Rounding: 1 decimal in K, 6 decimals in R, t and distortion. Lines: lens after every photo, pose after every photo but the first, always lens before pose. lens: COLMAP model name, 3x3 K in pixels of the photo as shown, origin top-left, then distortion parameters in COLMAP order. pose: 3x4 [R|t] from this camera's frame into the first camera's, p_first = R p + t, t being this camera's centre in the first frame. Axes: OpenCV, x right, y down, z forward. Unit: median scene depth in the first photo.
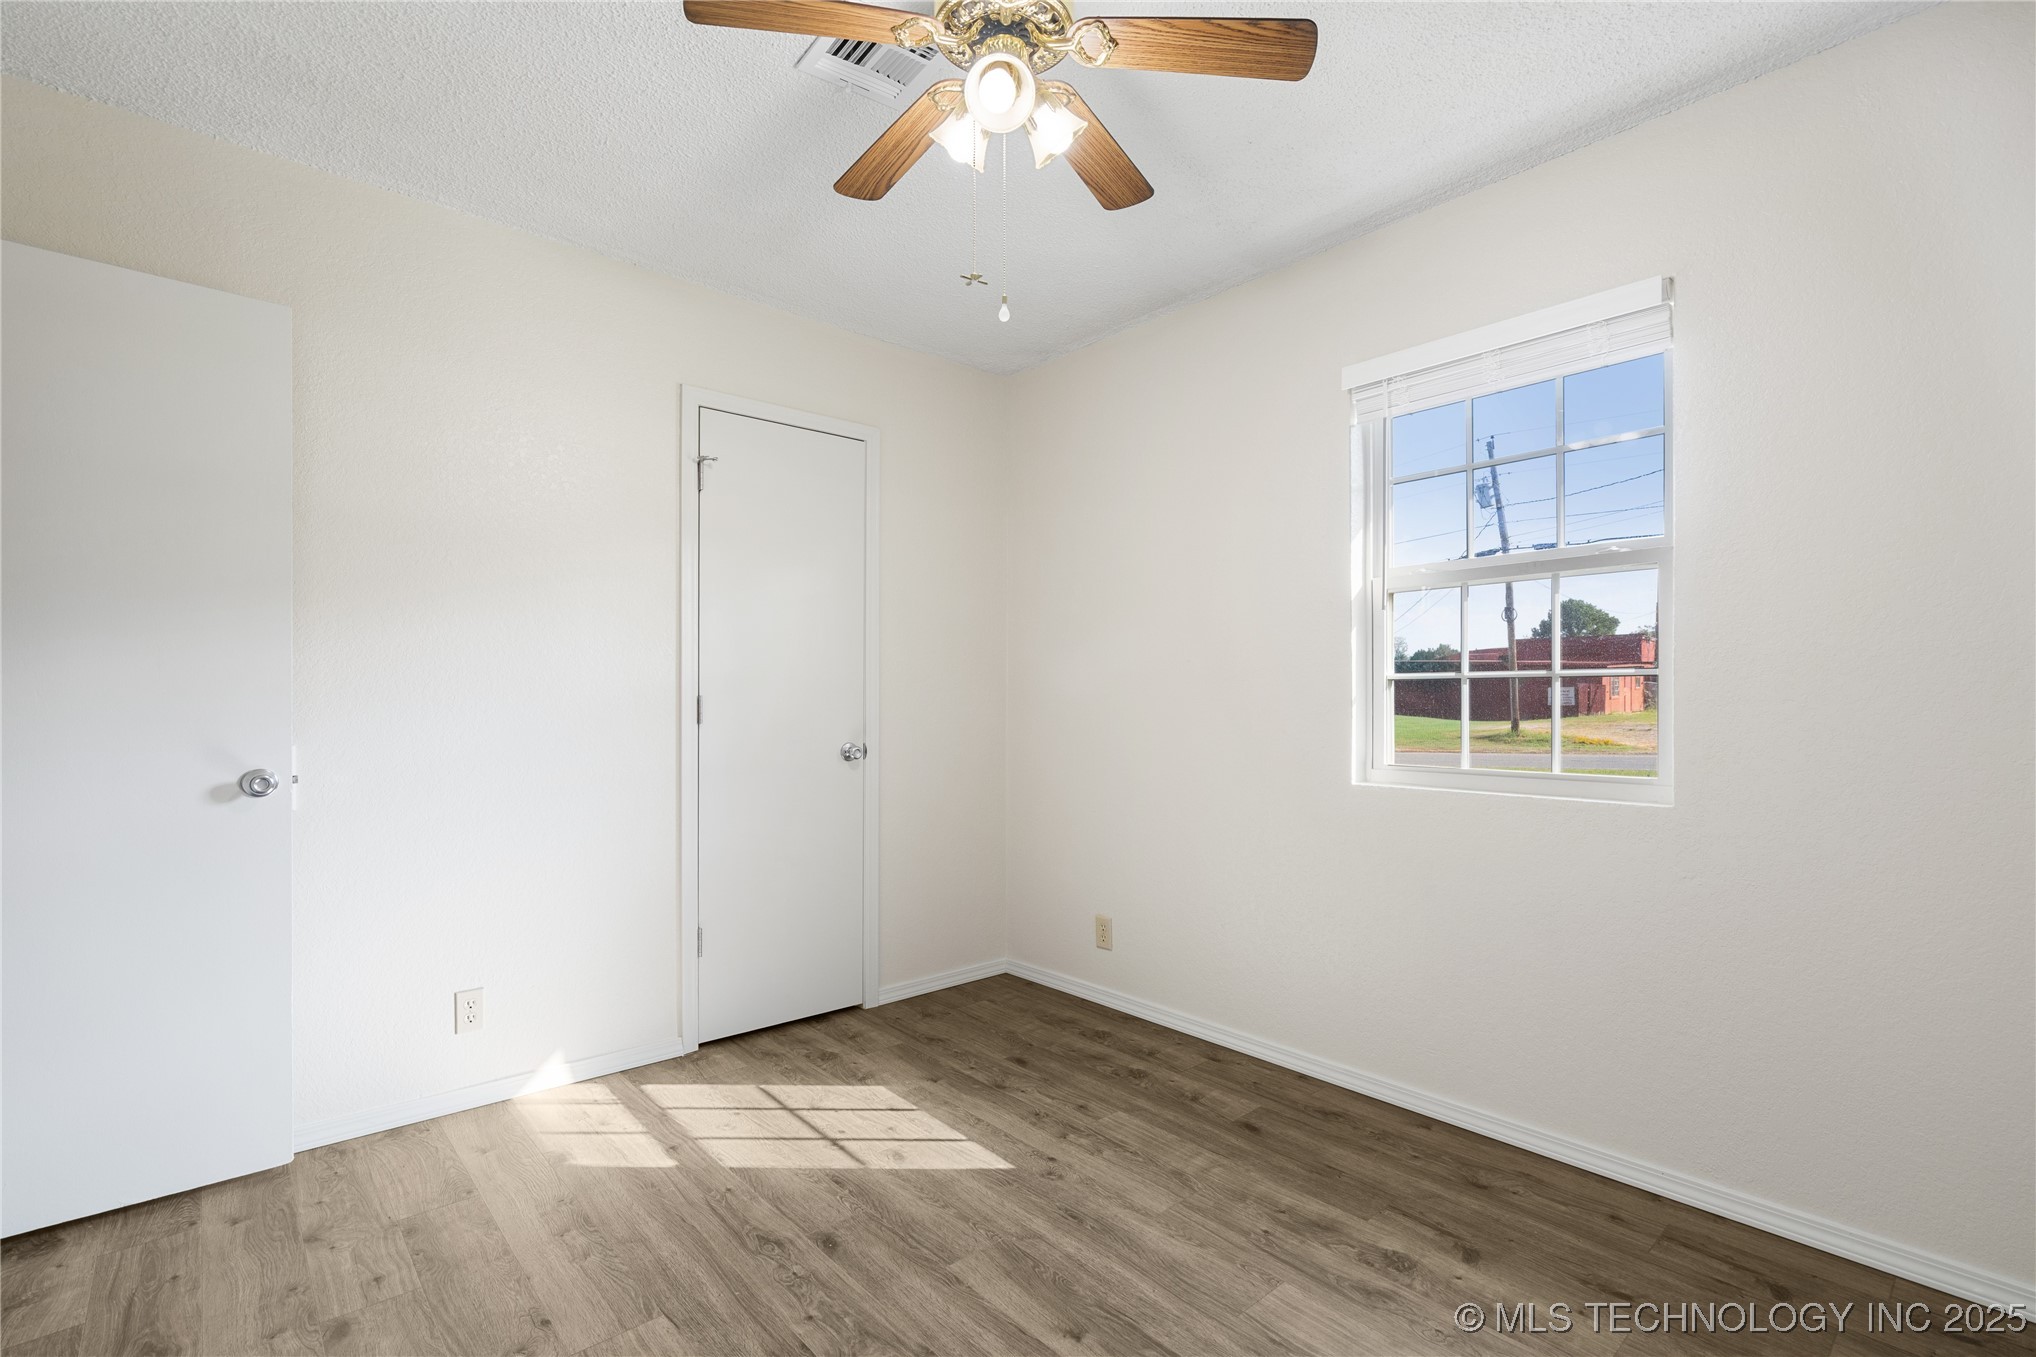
lens RADIAL K [[925.1, 0, 1020.0], [0, 925.1, 699.7], [0, 0, 1]] dist [-0.005187, 0.004347]
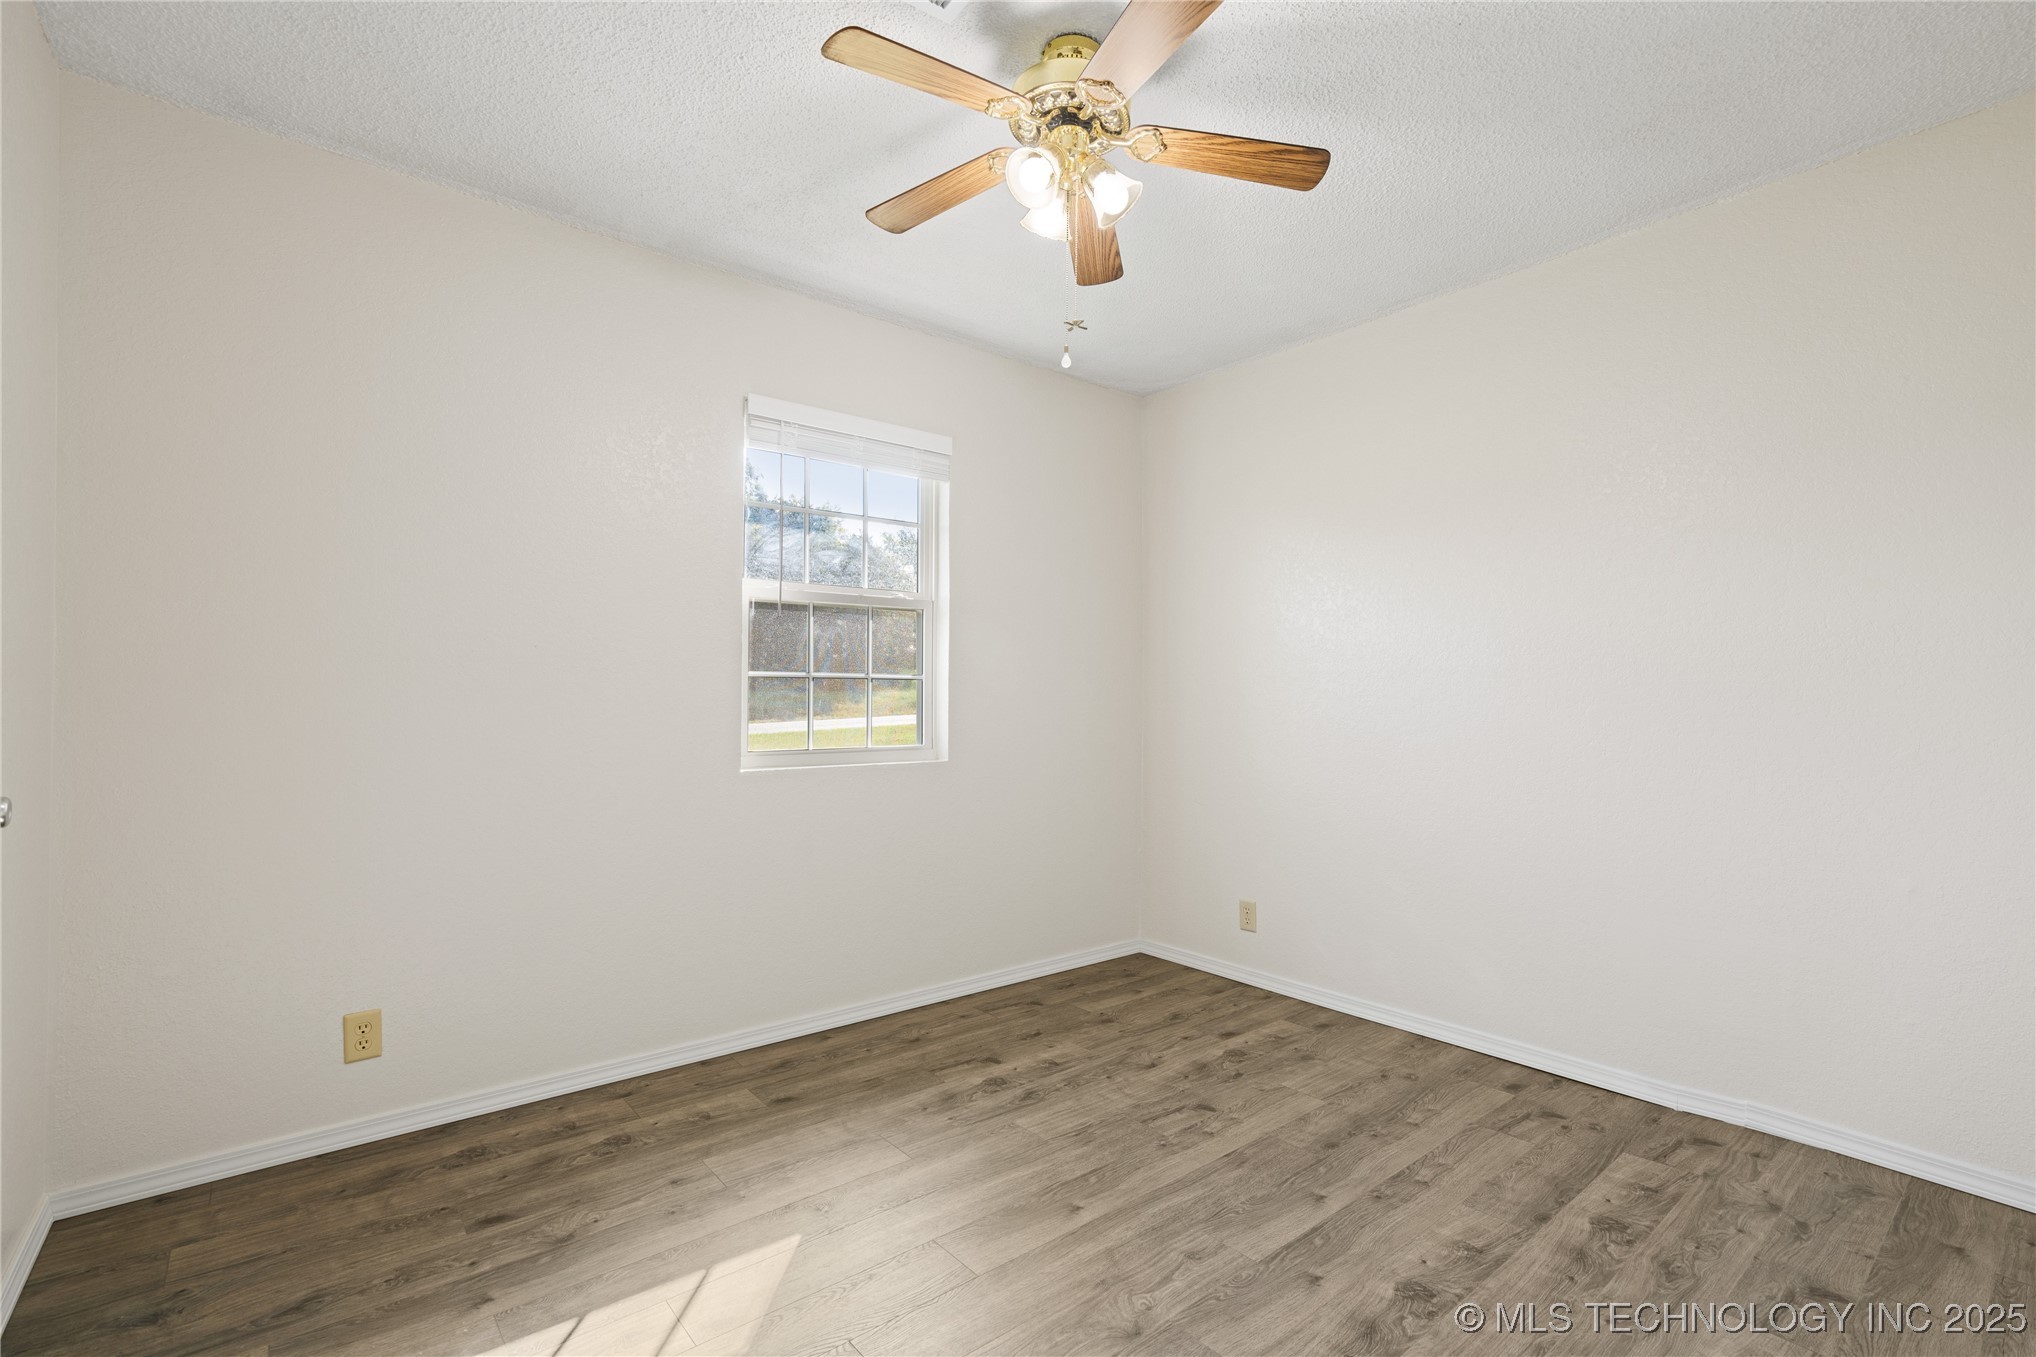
lens RADIAL K [[925.1, 0, 1018.5], [0, 925.1, 672.5], [0, 0, 1]] dist [-0.005187, 0.004347]
pose [[0.032118, 0.029285, 0.999055, -0.752898], [-0.004542, 0.999565, -0.029154, 0.005941], [-0.999474, -0.003601, 0.032237, 0.655437]]
